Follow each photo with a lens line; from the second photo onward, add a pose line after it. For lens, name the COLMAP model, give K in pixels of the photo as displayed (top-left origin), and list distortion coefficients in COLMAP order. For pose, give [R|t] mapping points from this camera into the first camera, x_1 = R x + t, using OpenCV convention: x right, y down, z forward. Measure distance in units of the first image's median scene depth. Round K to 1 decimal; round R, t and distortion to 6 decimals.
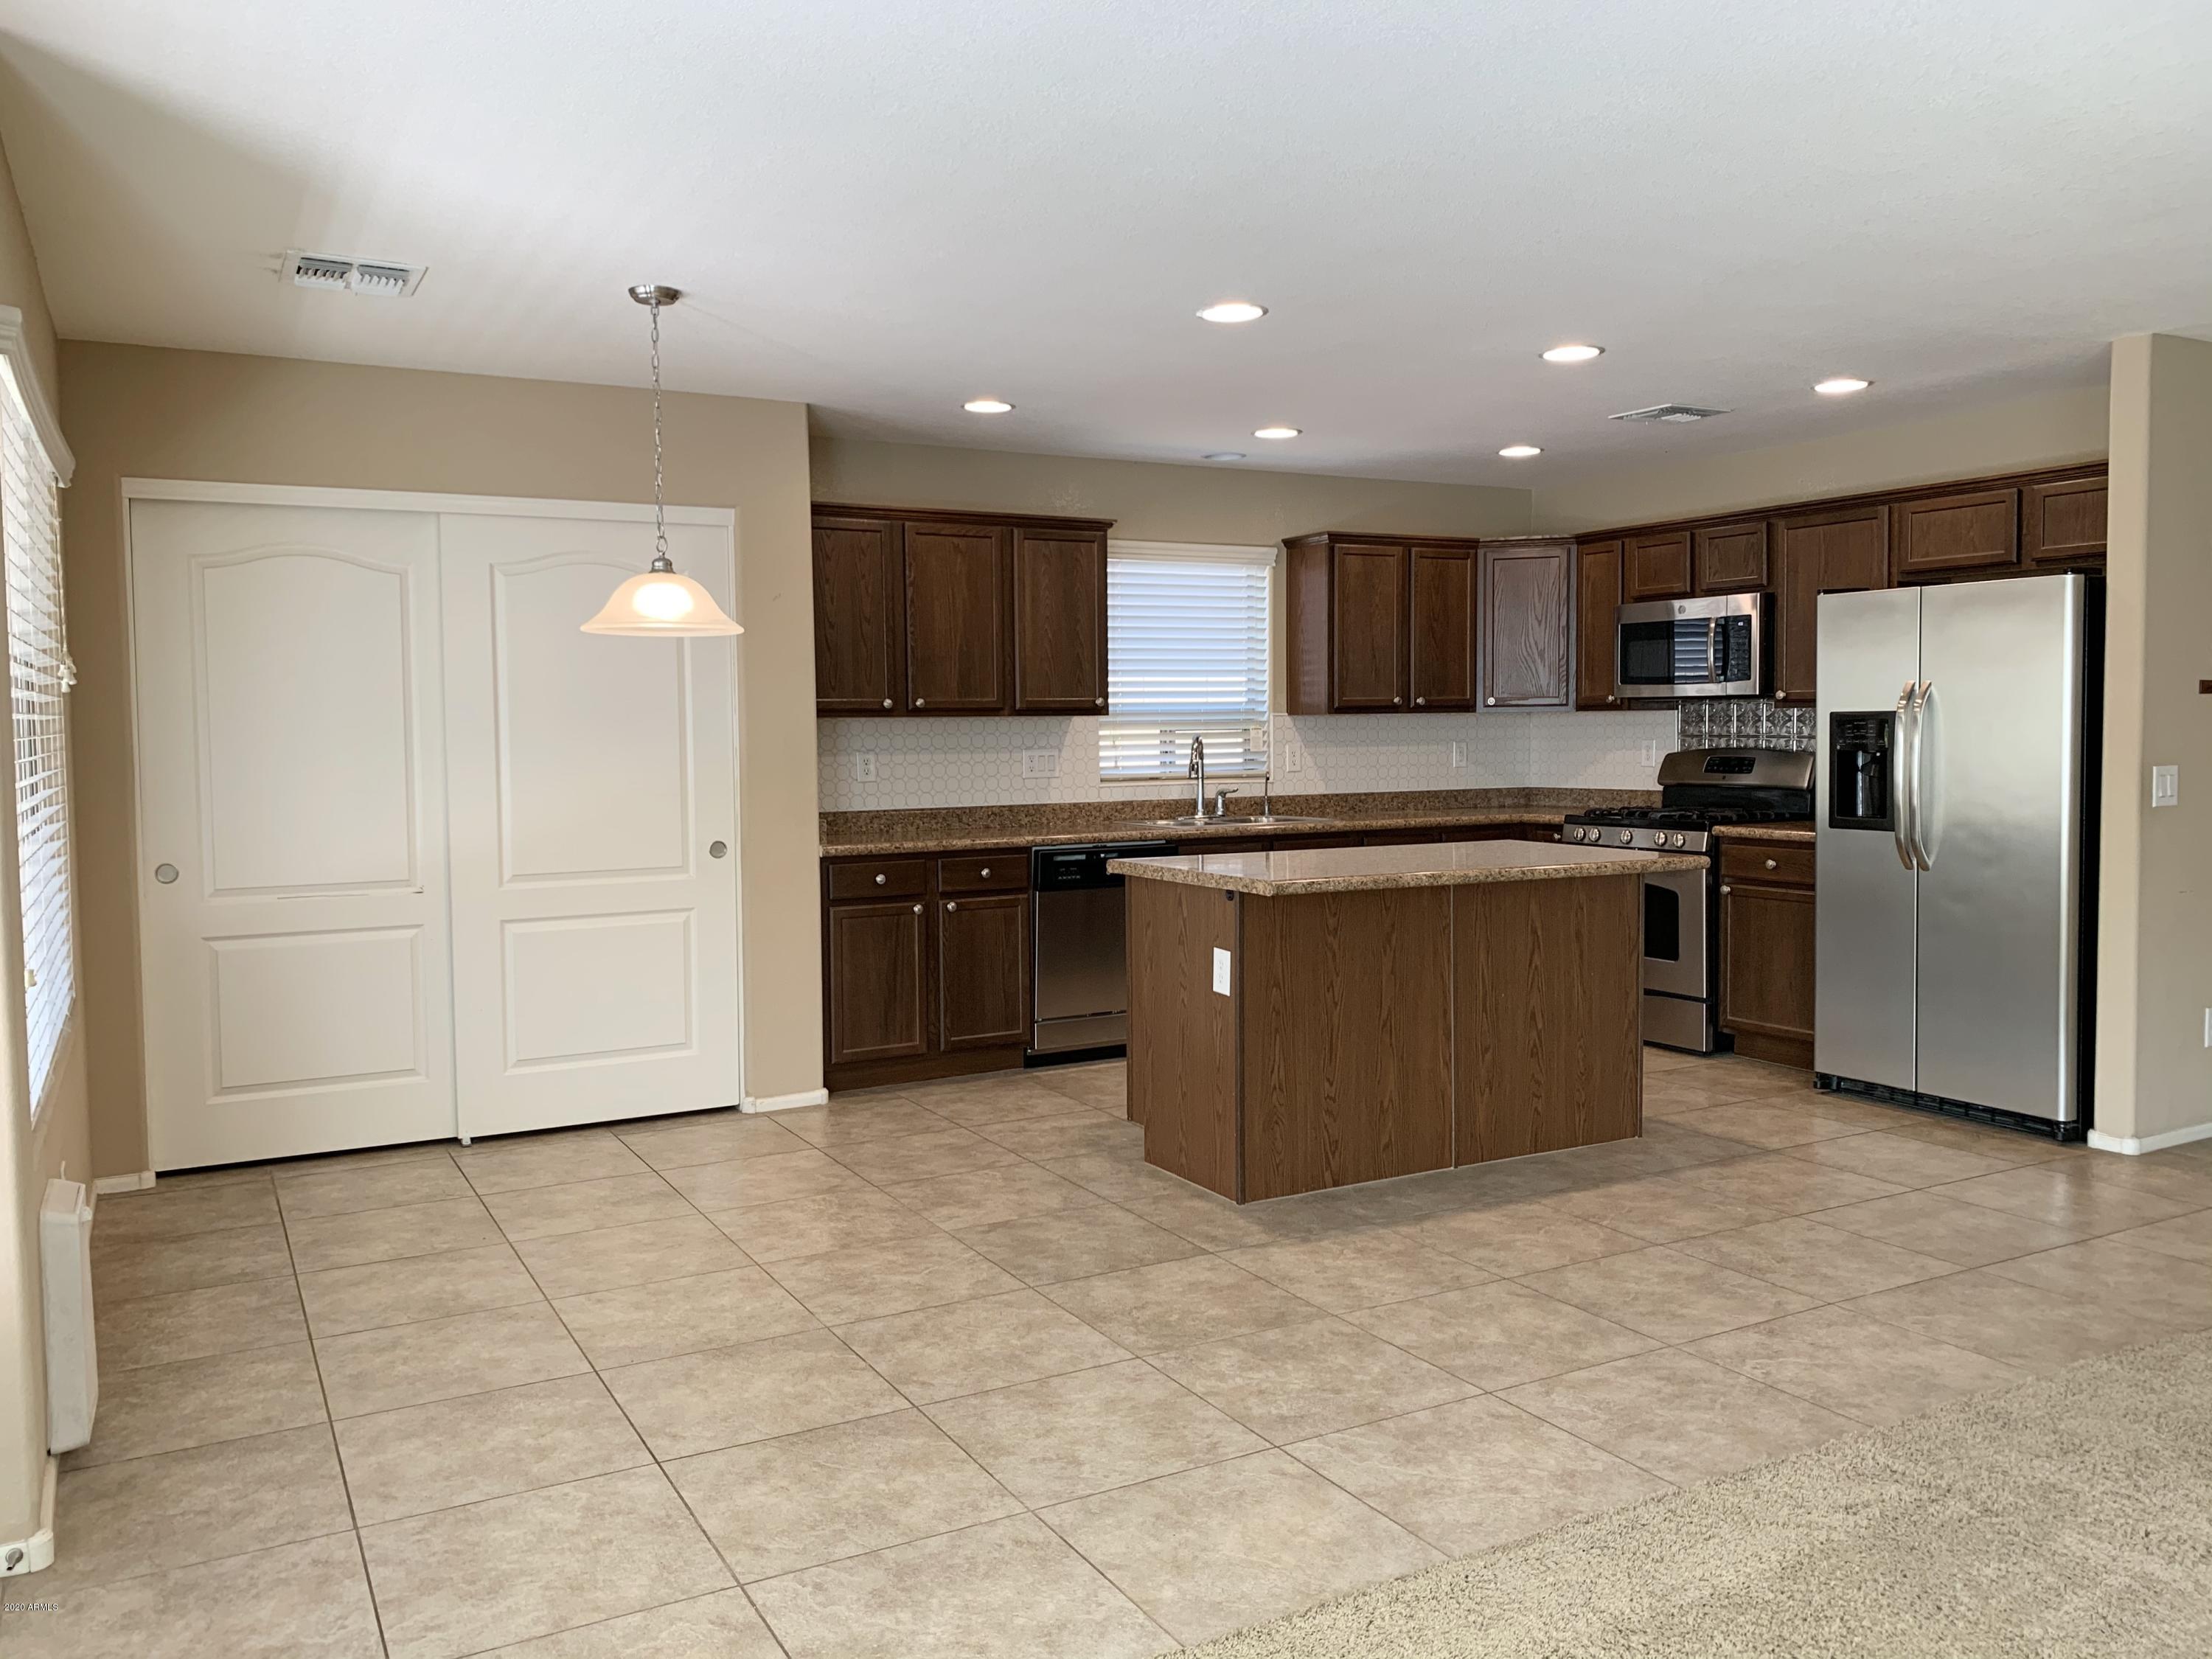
lens RADIAL K [[1715.2, 0, 1106.0], [0, 1715.2, 829.5], [0, 0, 1]] dist [0.011284, 0.000219]
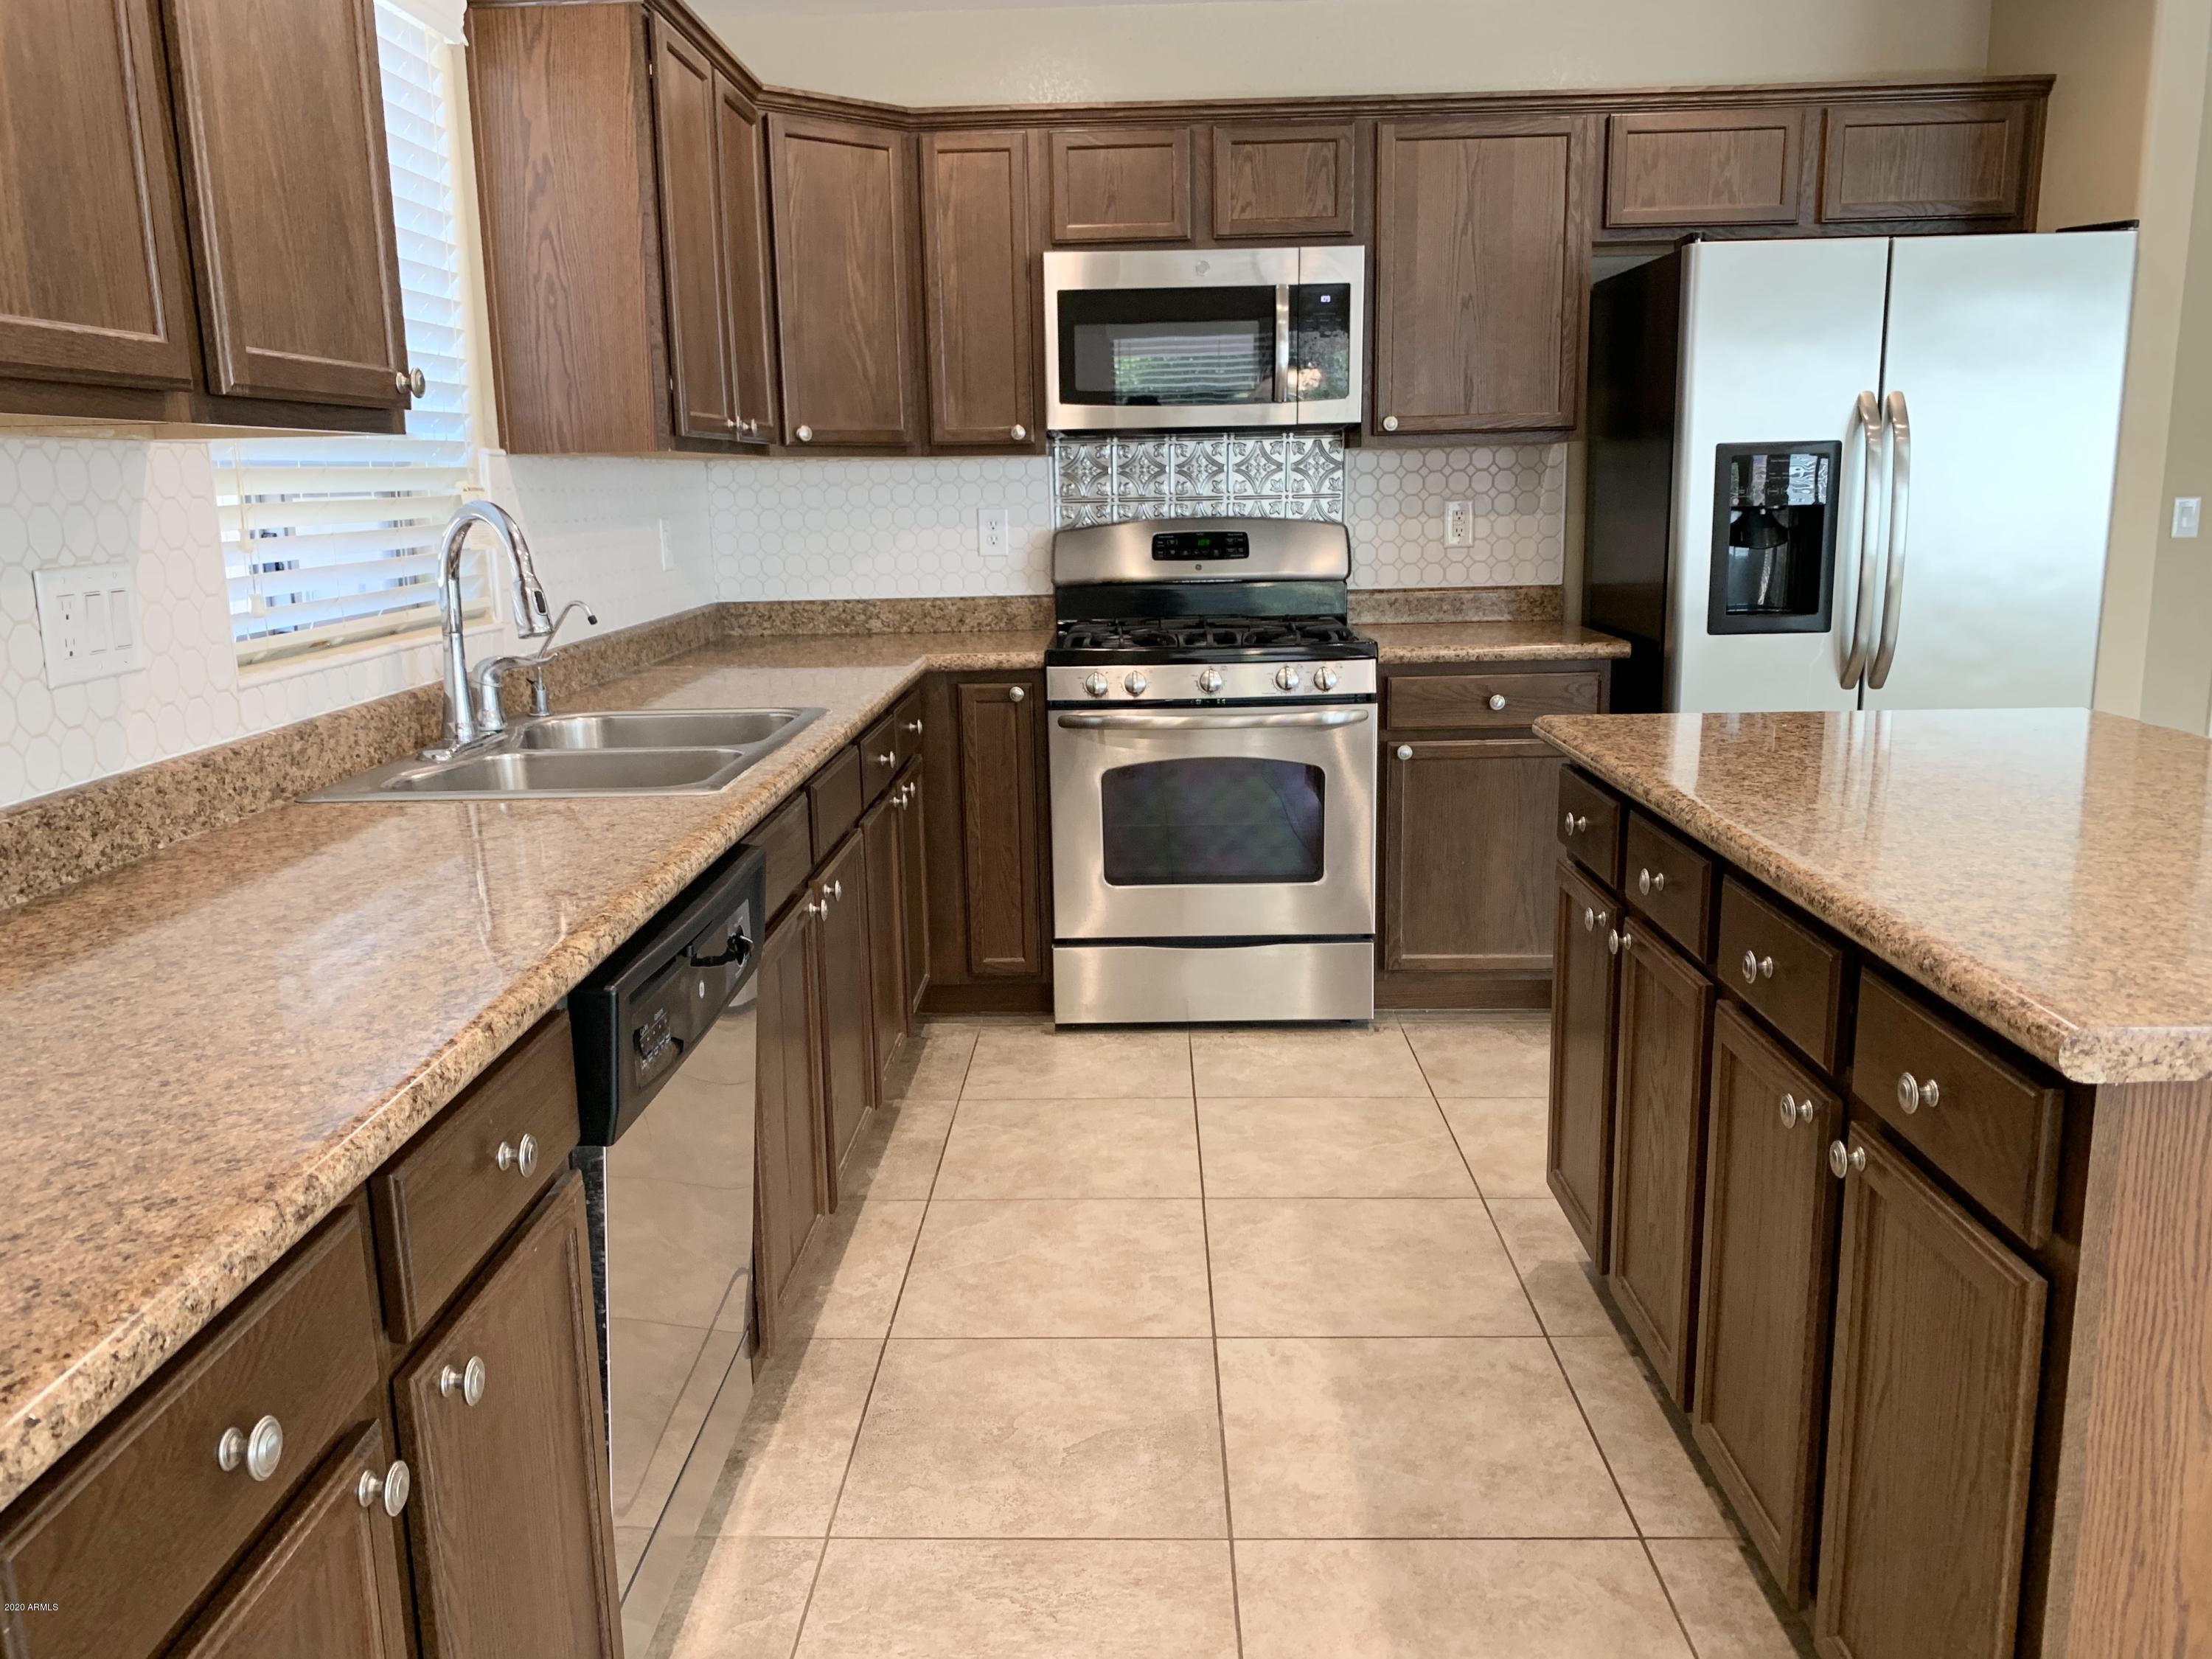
lens RADIAL K [[1715.2, 0, 1106.0], [0, 1715.2, 829.5], [0, 0, 1]] dist [0.011284, 0.000219]
pose [[0.501483, -0.172228, 0.847851, -0.198515], [0.072039, 0.984895, 0.157457, -0.039223], [-0.862163, -0.017884, 0.506315, 0.768874]]
